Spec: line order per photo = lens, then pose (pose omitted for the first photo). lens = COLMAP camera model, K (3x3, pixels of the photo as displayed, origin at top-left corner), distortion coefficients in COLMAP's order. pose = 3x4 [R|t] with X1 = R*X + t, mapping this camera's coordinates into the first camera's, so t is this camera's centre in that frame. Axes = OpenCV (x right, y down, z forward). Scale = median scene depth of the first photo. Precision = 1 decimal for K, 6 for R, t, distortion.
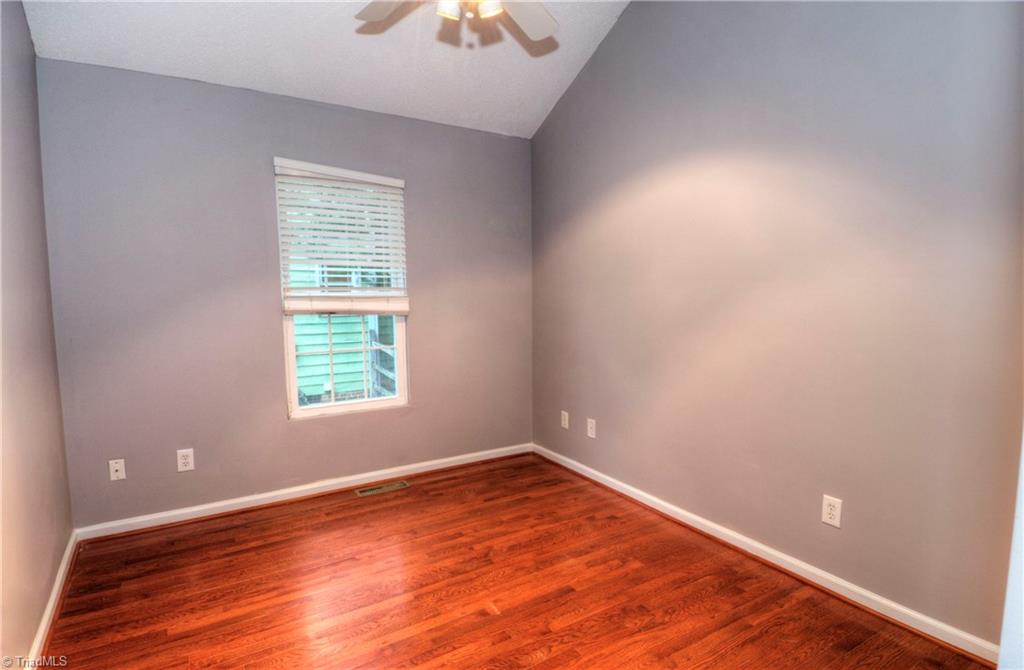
lens RADIAL K [[536.0, 0, 516.5], [0, 536.0, 336.1], [0, 0, 1]] dist [0.020401, -0.020153]
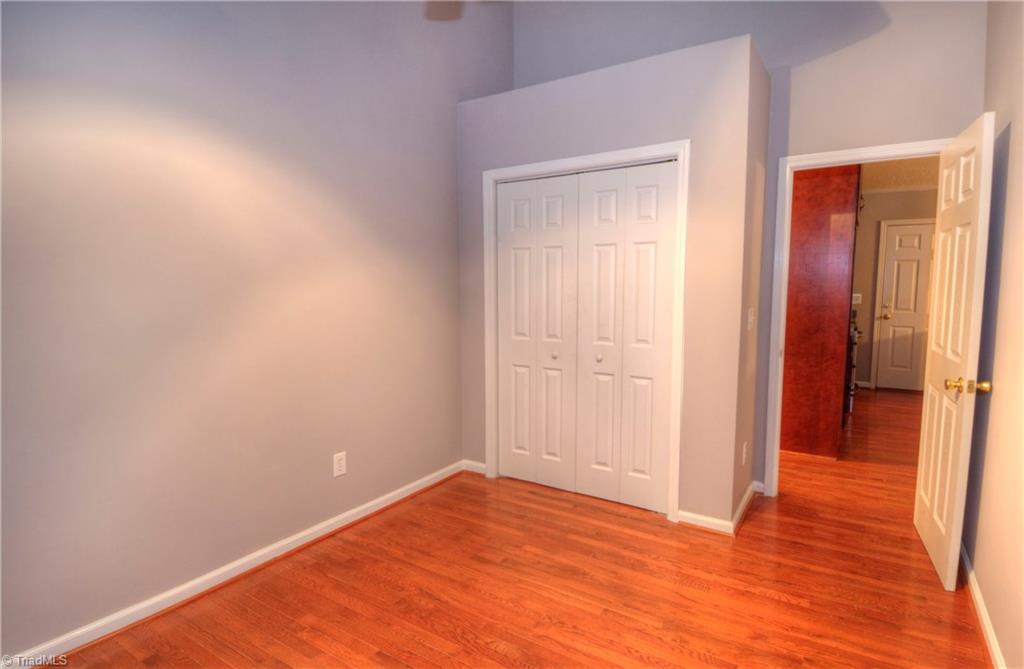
lens RADIAL K [[536.0, 0, 518.6], [0, 536.0, 338.8], [0, 0, 1]] dist [0.020401, -0.020153]
pose [[-0.423013, -0.084403, 0.902184, -0.694843], [0.089444, 0.986900, 0.134267, -0.095620], [-0.901698, 0.137491, -0.409922, 1.086348]]
